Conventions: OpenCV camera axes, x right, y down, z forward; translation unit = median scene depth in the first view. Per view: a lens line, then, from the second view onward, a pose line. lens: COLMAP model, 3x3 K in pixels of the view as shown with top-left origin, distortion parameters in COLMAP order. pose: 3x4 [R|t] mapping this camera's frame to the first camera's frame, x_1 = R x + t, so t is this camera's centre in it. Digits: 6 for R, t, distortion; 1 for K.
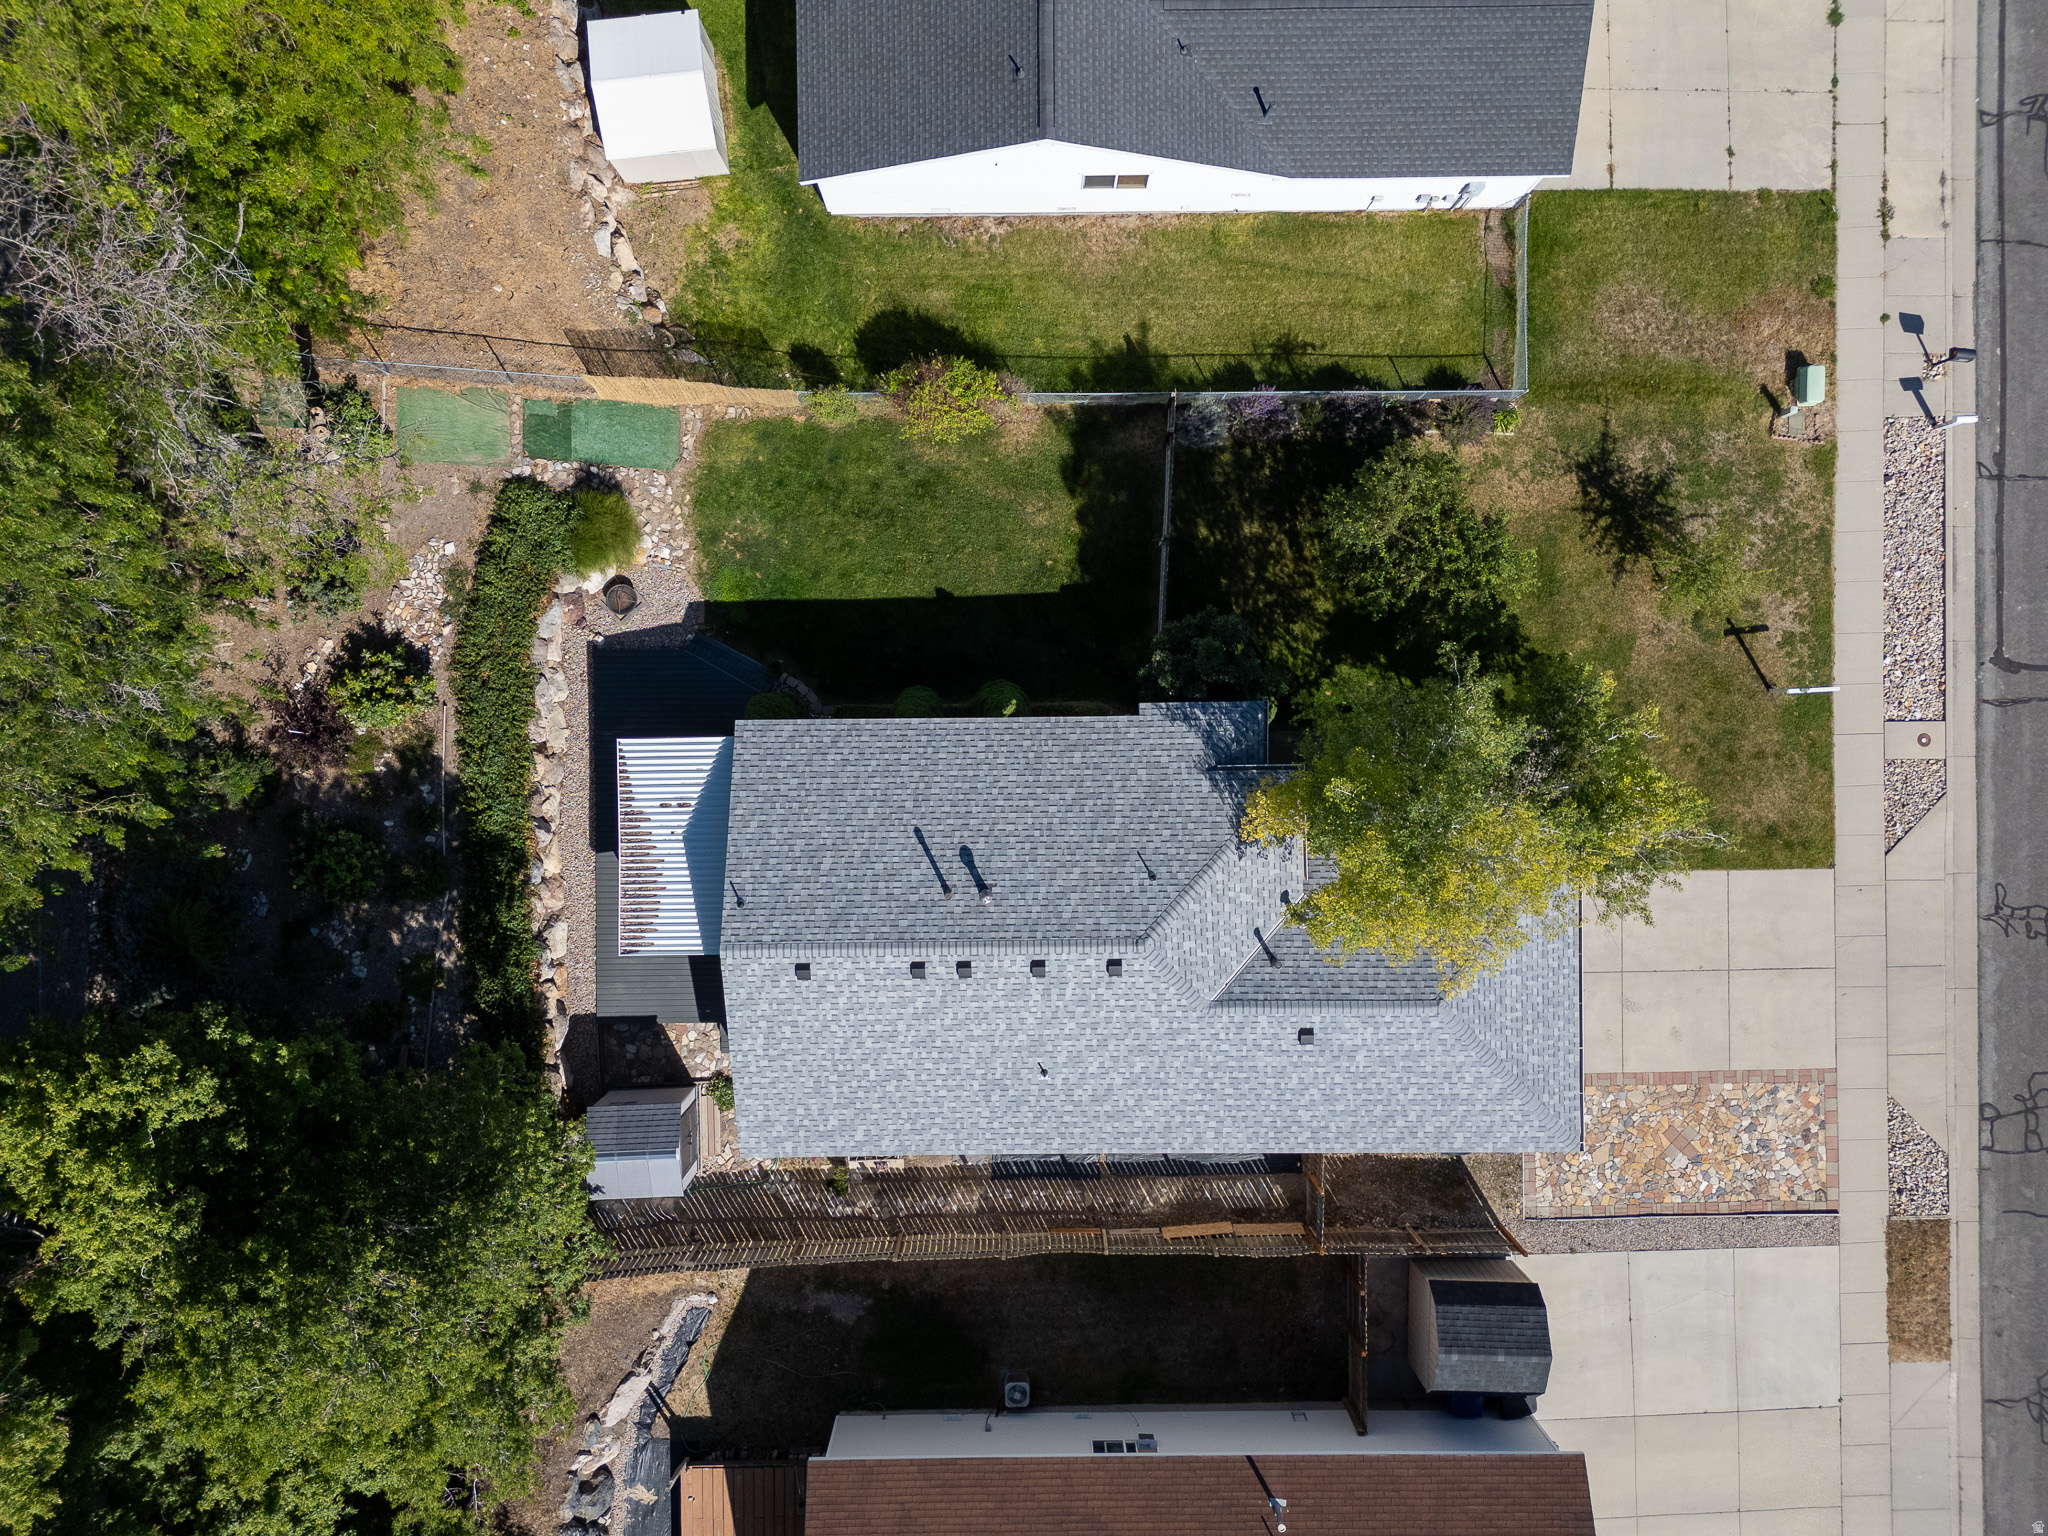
lens RADIAL K [[1501.0, 0, 1027.9], [0, 1501.0, 770.8], [0, 0, 1]] dist [0.084919, -0.082742]
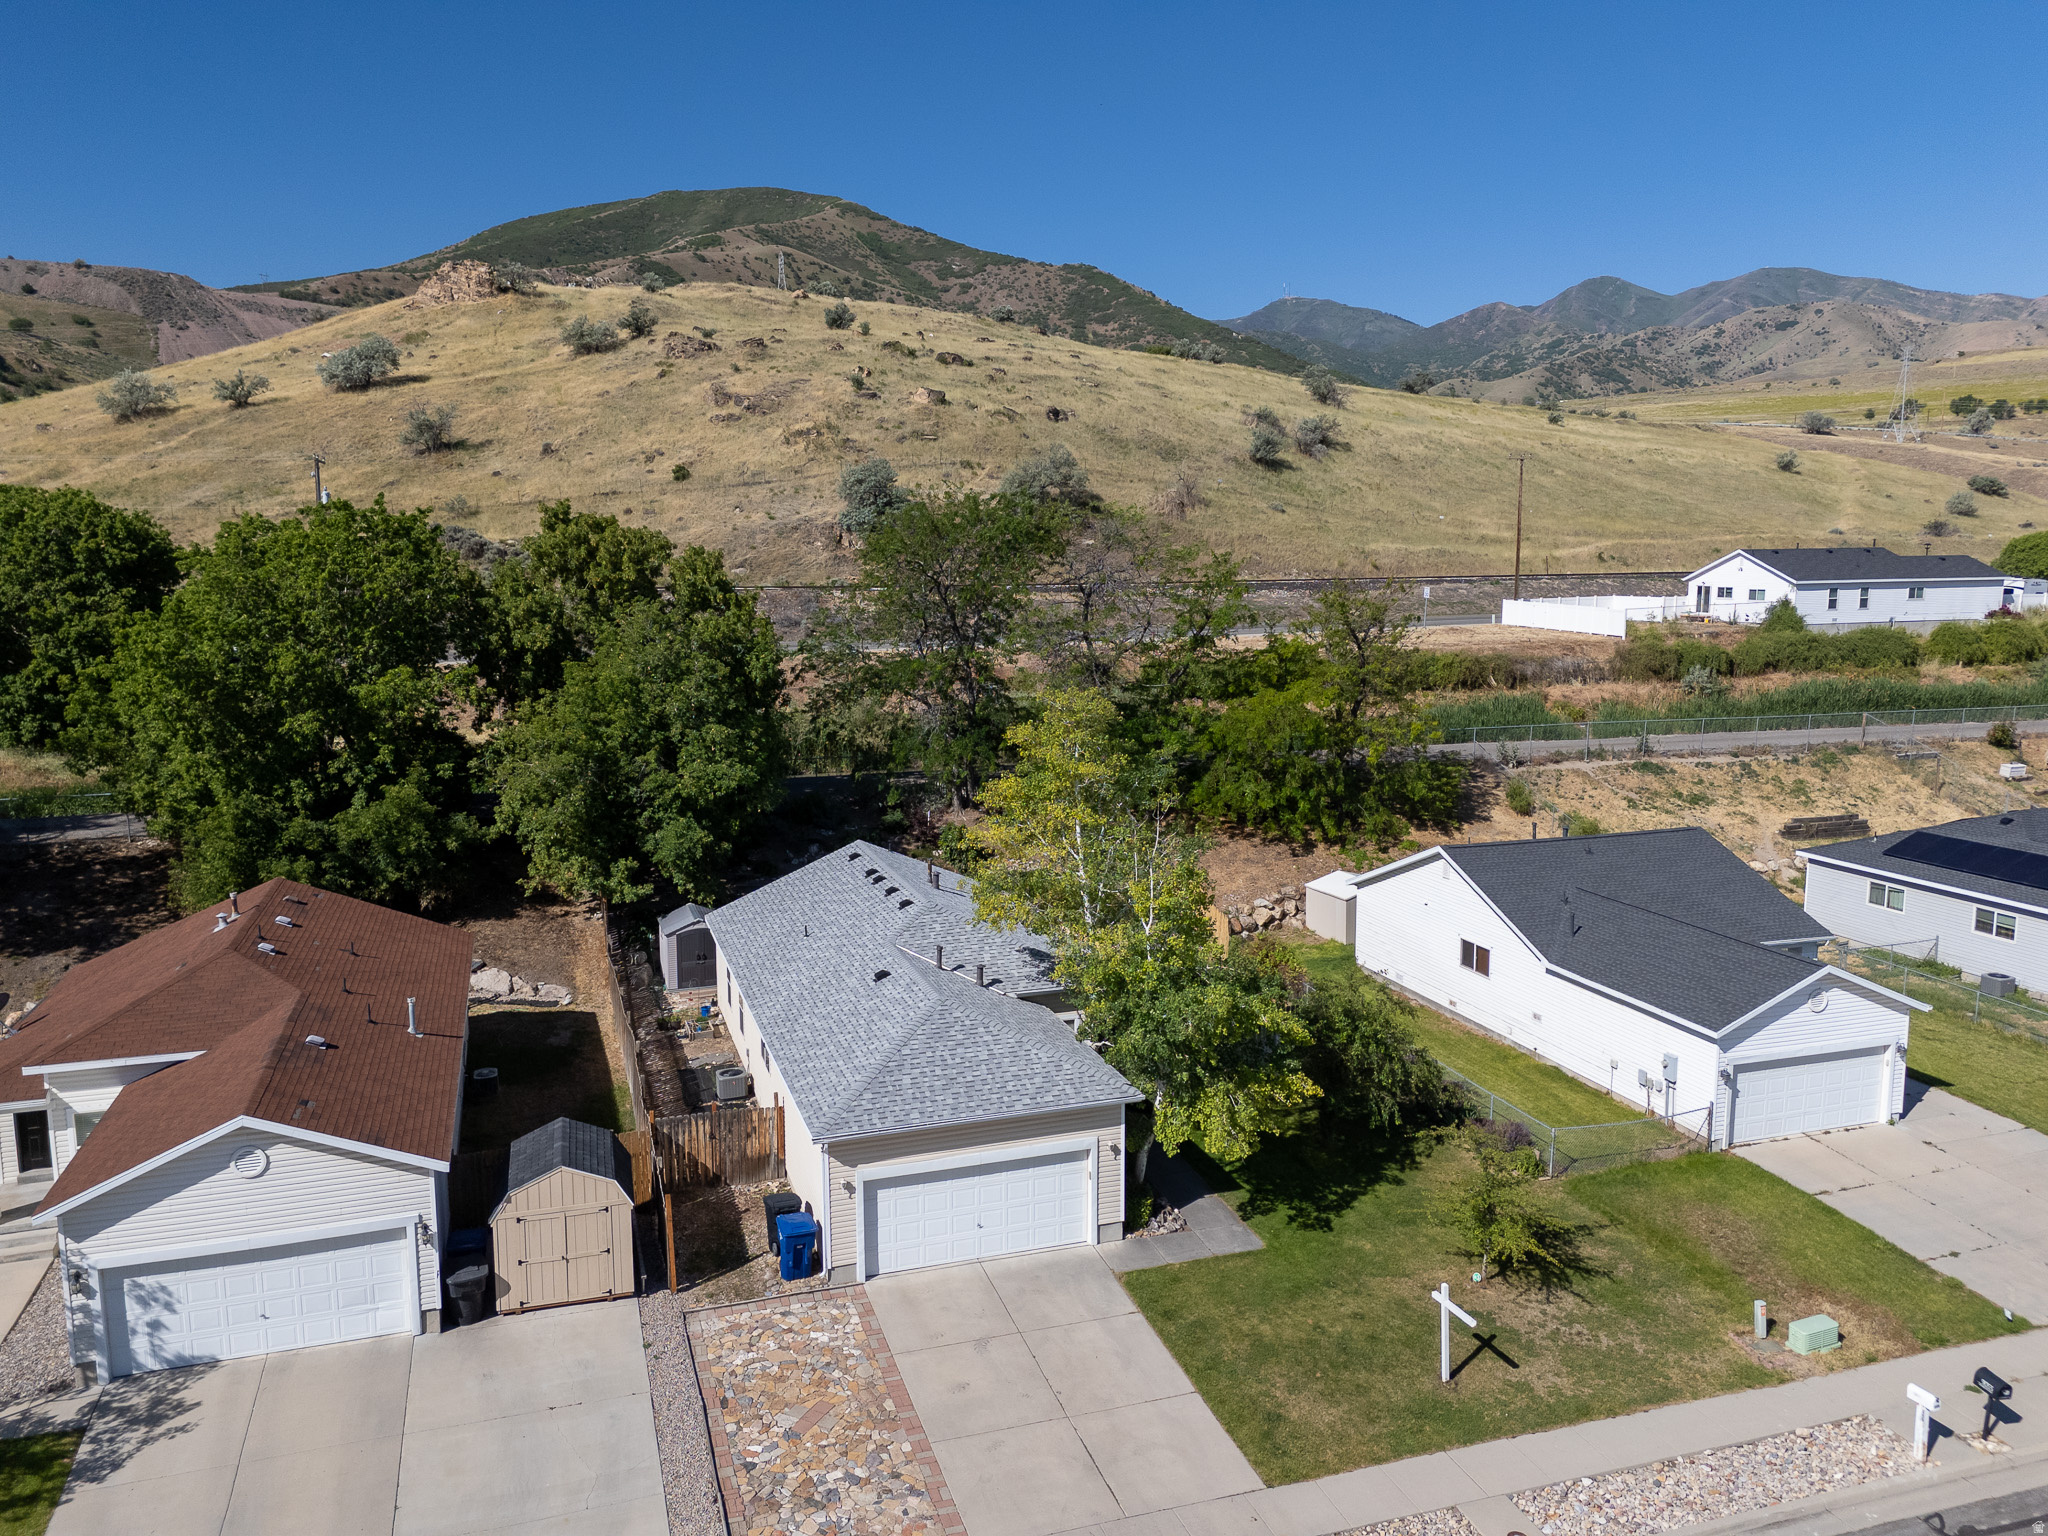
lens RADIAL K [[1501.0, 0, 1027.9], [0, 1501.0, 770.8], [0, 0, 1]] dist [0.084919, -0.082742]
pose [[0.305451, 0.137402, -0.942242, 1.079253], [-0.952186, 0.037382, -0.303224, 0.351635], [-0.006441, 0.989810, 0.142251, 0.606996]]
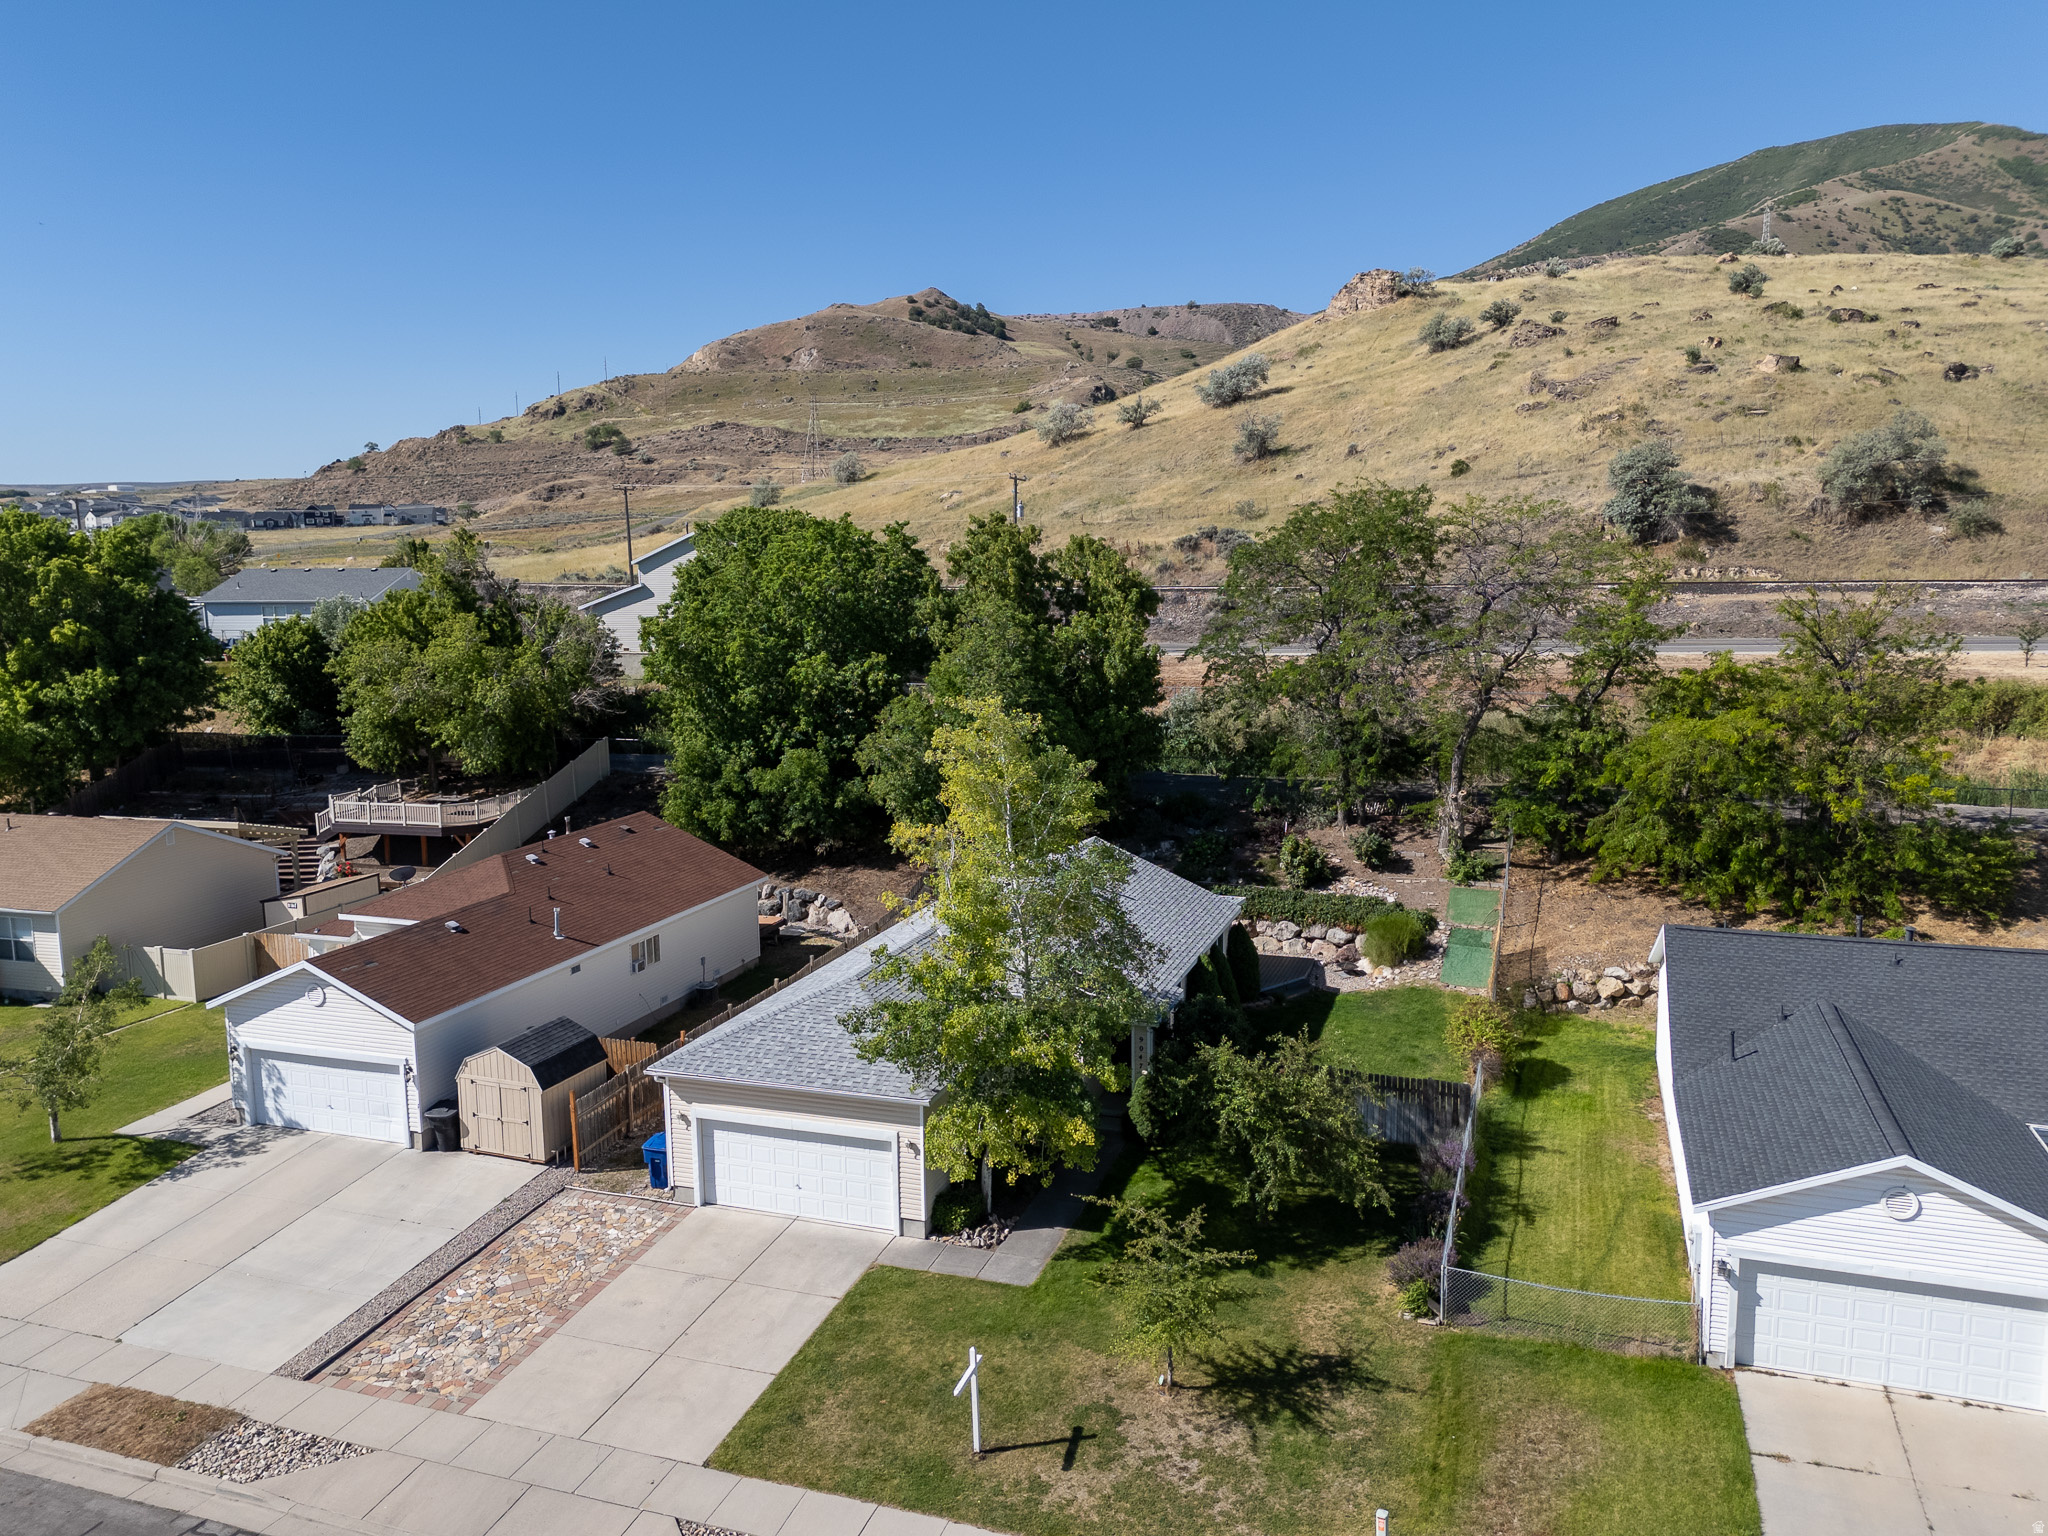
lens RADIAL K [[1501.0, 0, 1027.9], [0, 1501.0, 770.8], [0, 0, 1]] dist [0.084919, -0.082742]
pose [[-0.343634, 0.140427, -0.928545, 1.077404], [-0.939104, -0.050834, 0.339853, -0.292774], [0.000523, 0.988785, 0.149344, 0.593468]]
